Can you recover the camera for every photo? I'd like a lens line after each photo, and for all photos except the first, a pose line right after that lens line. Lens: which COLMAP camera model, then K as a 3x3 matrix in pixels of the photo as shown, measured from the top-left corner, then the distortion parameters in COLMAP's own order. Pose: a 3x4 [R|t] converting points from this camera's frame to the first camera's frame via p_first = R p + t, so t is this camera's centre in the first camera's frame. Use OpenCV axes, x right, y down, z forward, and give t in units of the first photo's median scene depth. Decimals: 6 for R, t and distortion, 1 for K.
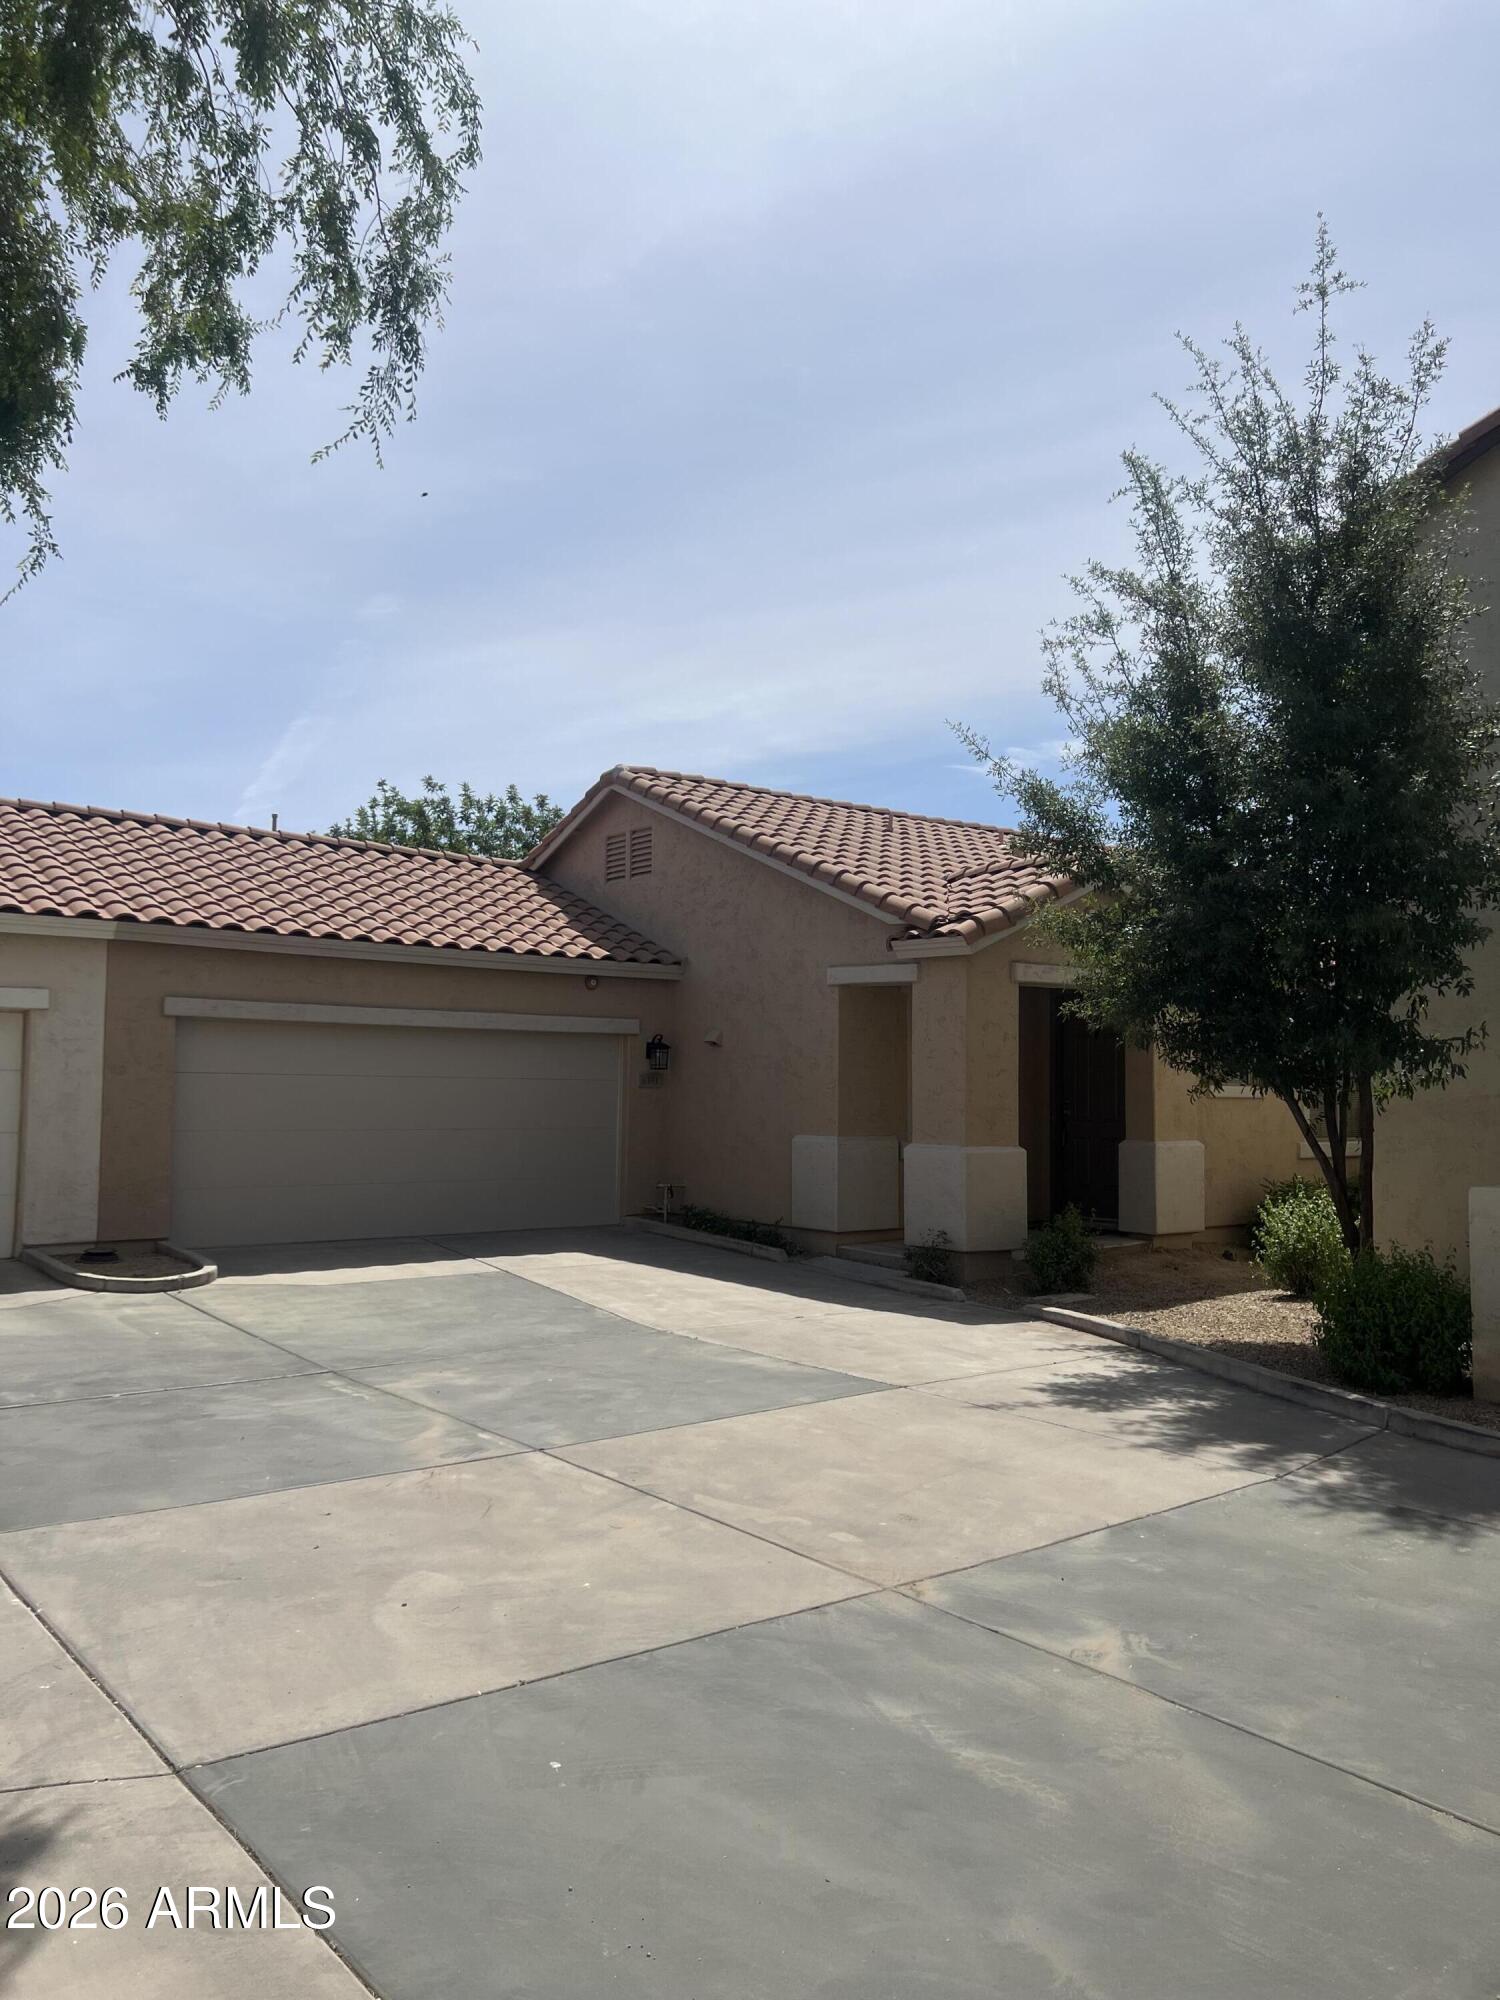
lens RADIAL K [[1489.7, 0, 748.0], [0, 1489.7, 1012.0], [0, 0, 1]] dist [0.203784, -0.536617]
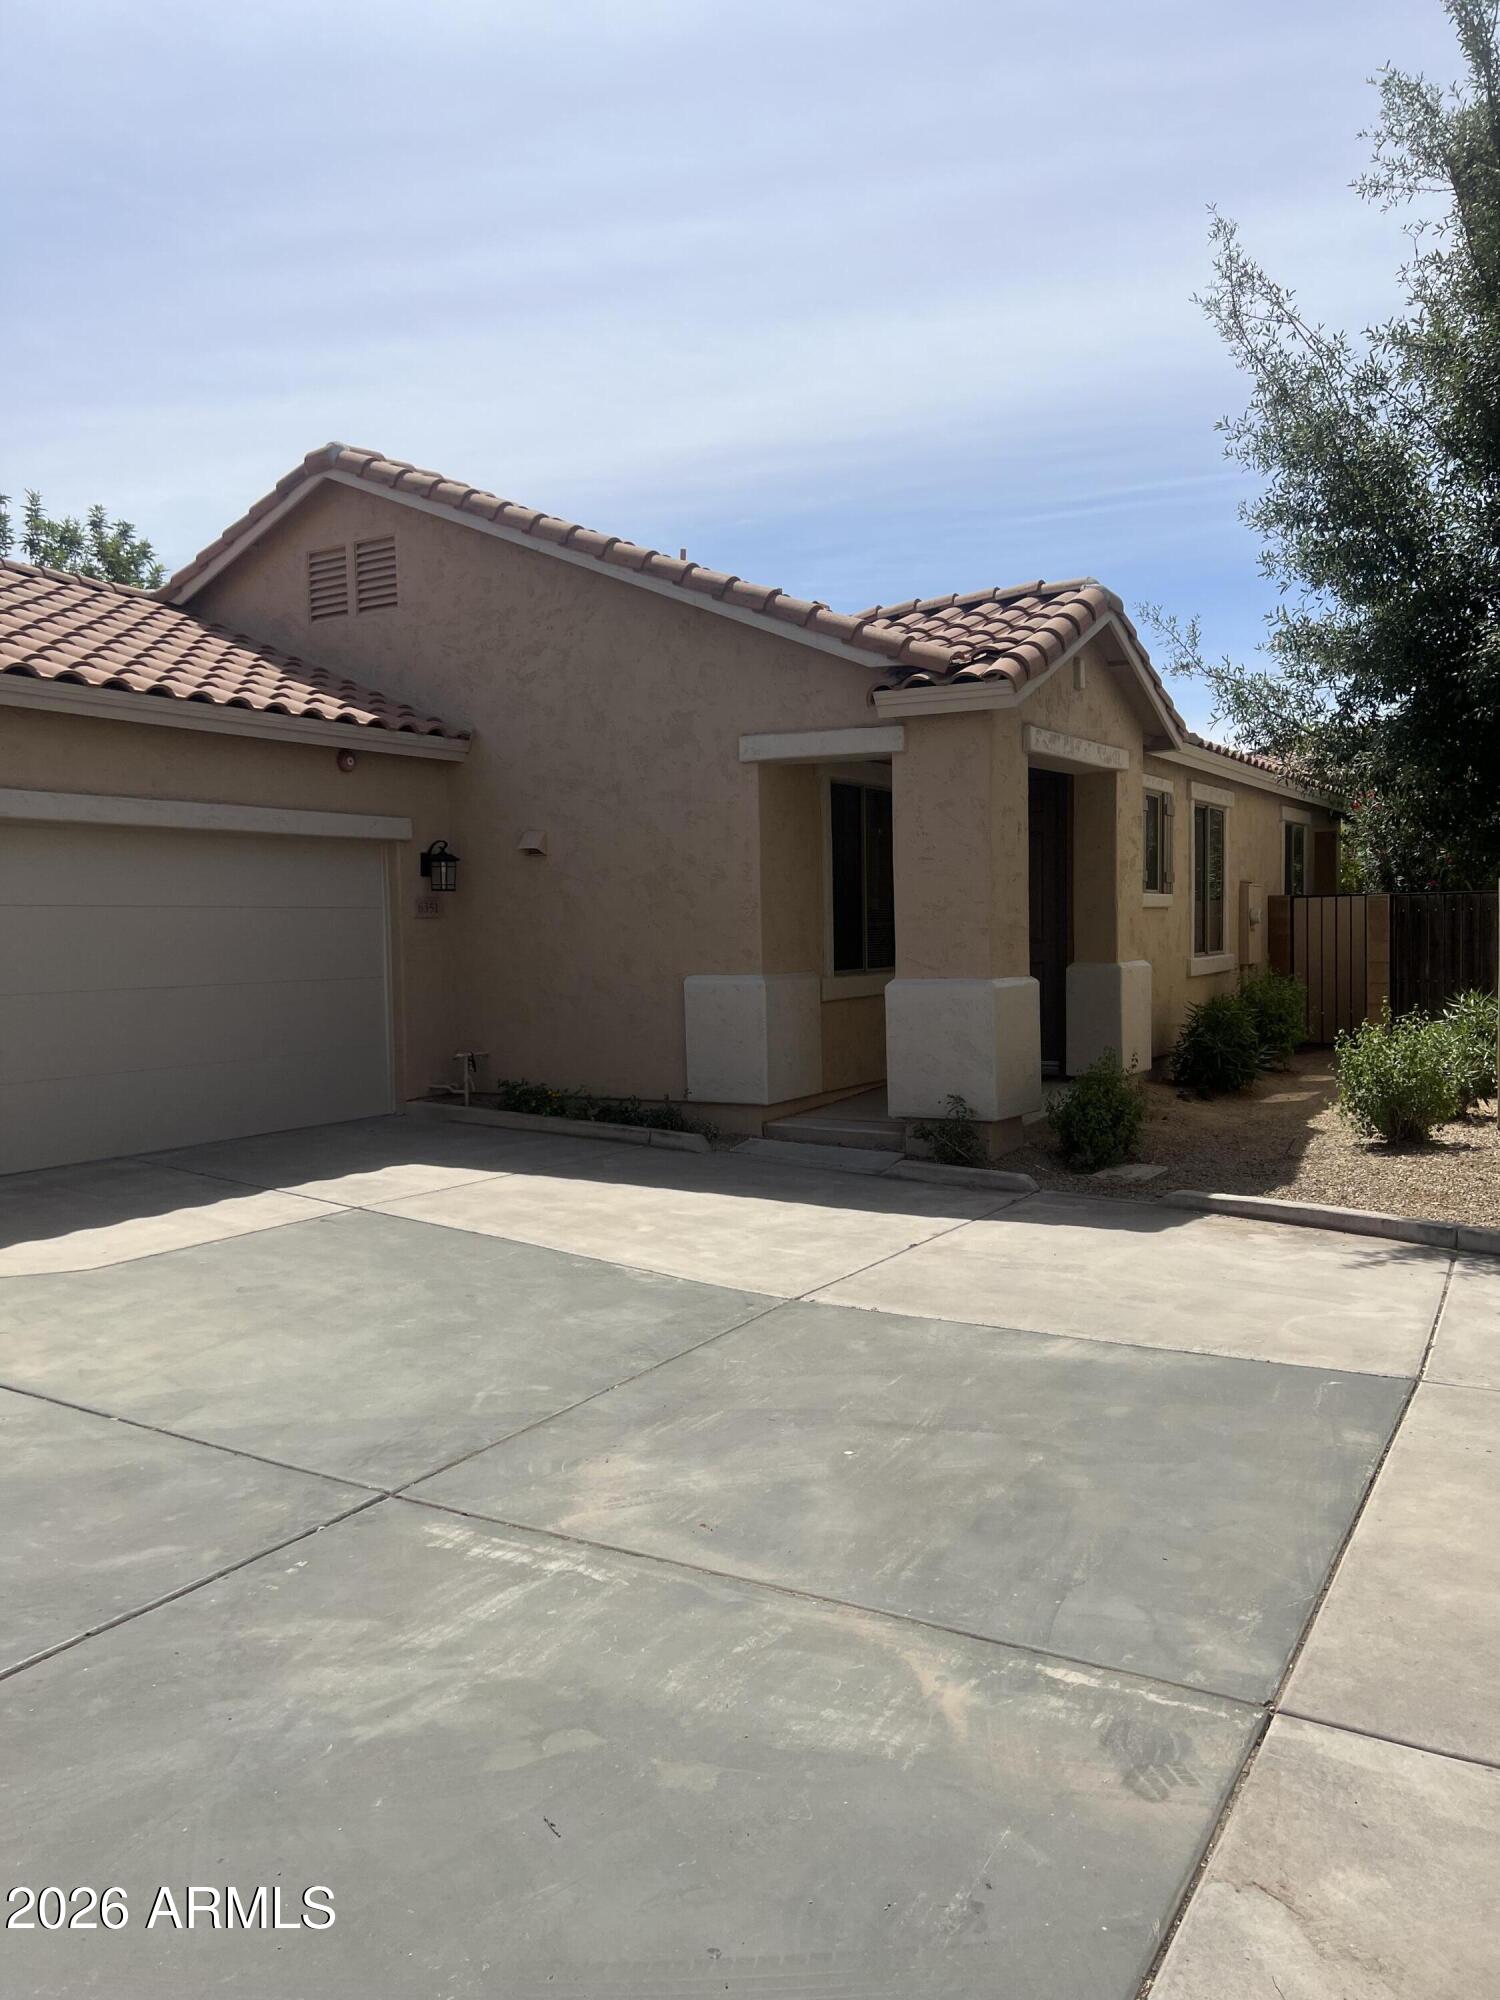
lens RADIAL K [[1489.7, 0, 748.0], [0, 1489.7, 1012.0], [0, 0, 1]] dist [0.203784, -0.536617]
pose [[0.934870, -0.051175, 0.351281, -0.187945], [0.013265, 0.993899, 0.109490, 0.020765], [-0.354741, -0.097699, 0.929846, 0.307917]]
